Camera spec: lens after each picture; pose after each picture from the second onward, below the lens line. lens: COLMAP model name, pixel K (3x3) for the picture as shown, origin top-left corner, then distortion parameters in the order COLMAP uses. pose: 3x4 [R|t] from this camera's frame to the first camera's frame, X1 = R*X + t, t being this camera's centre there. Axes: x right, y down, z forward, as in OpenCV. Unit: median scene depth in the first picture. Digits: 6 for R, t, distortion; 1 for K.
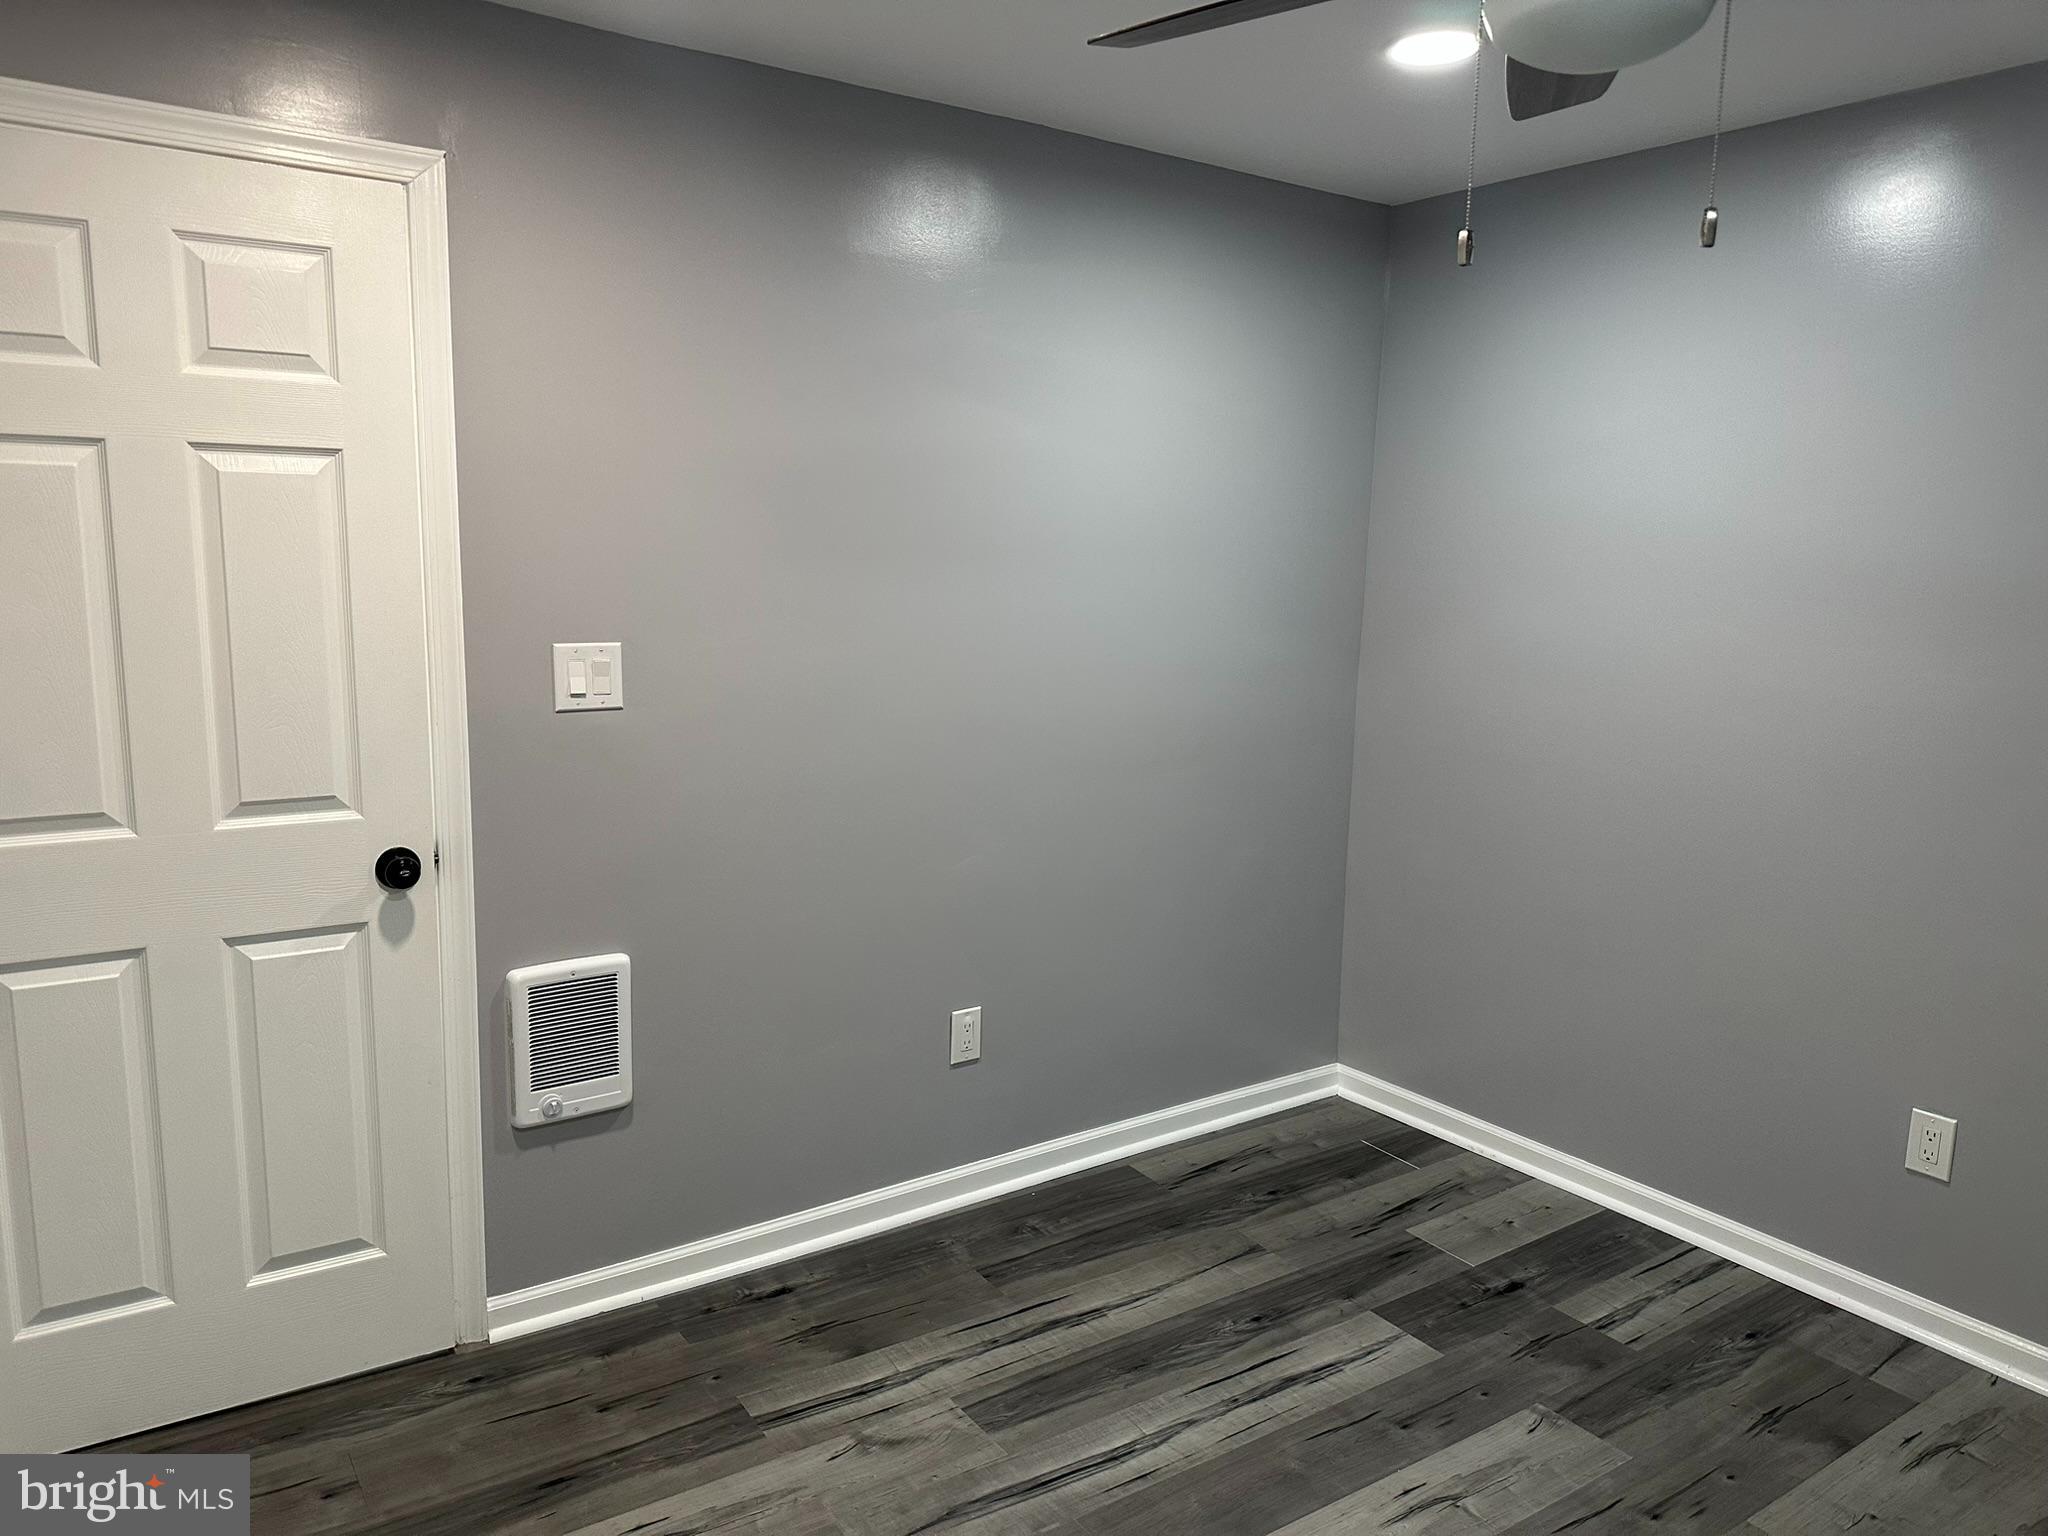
lens RADIAL K [[1435.7, 0, 1020.2], [0, 1435.7, 769.6], [0, 0, 1]] dist [-0.009673, -0.003178]
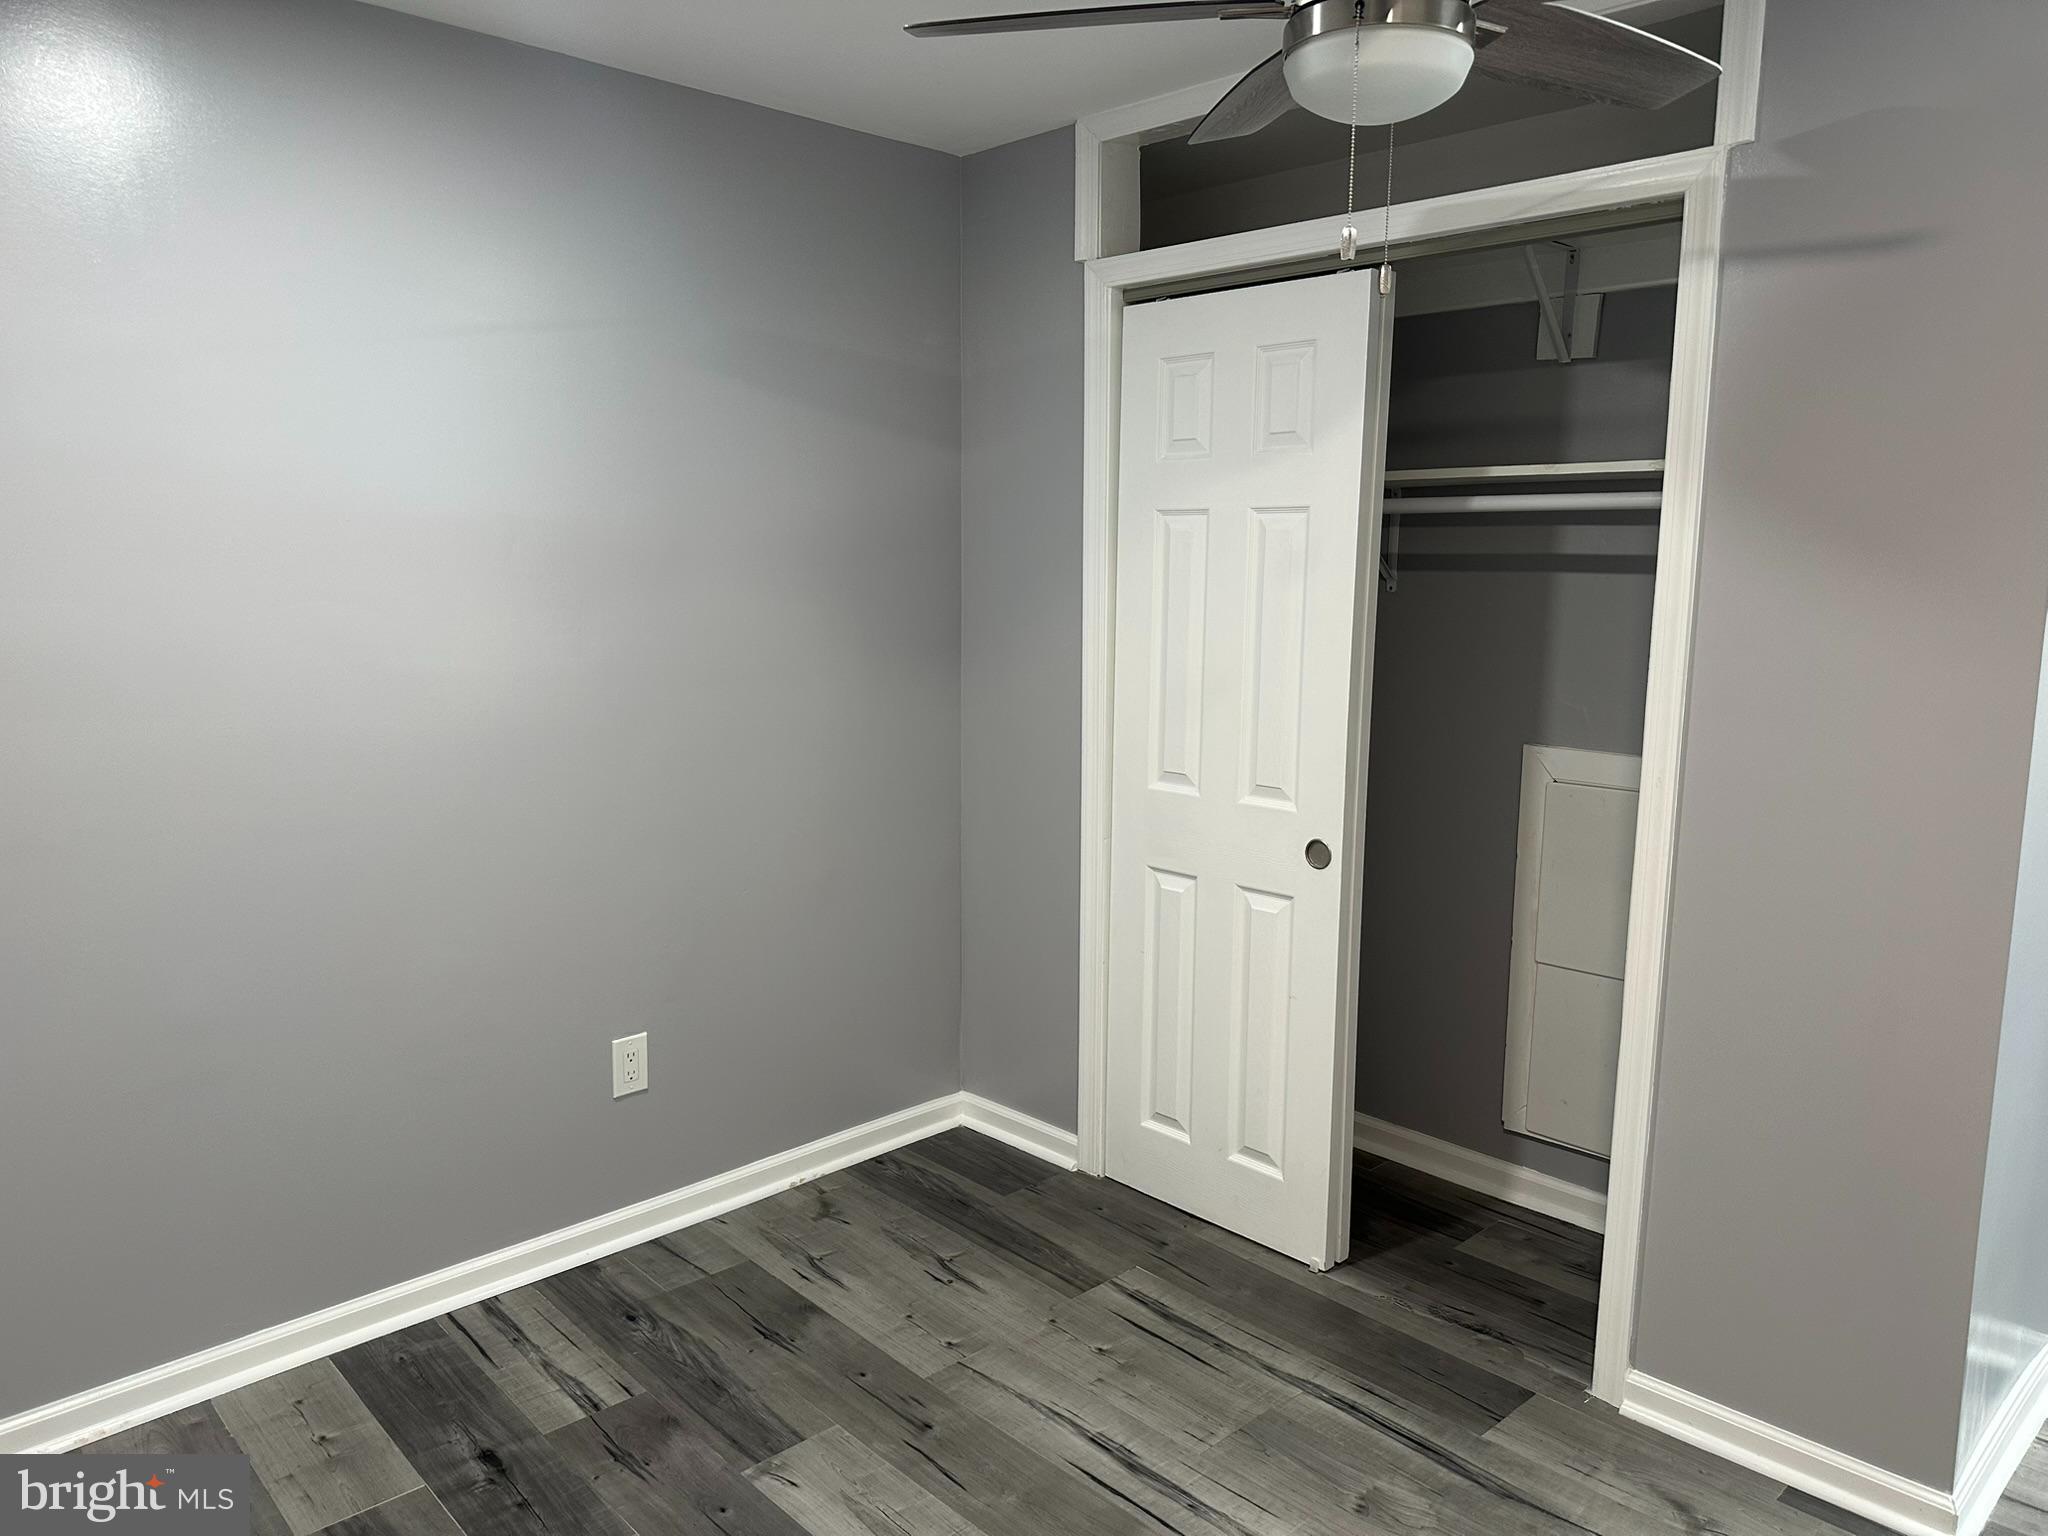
lens RADIAL K [[1435.7, 0, 1020.4], [0, 1435.7, 767.7], [0, 0, 1]] dist [-0.009673, -0.003178]
pose [[-0.159766, -0.168609, 0.972649, -0.428982], [0.146149, 0.970407, 0.192227, -0.122205], [-0.976276, 0.172863, -0.130396, 0.807532]]
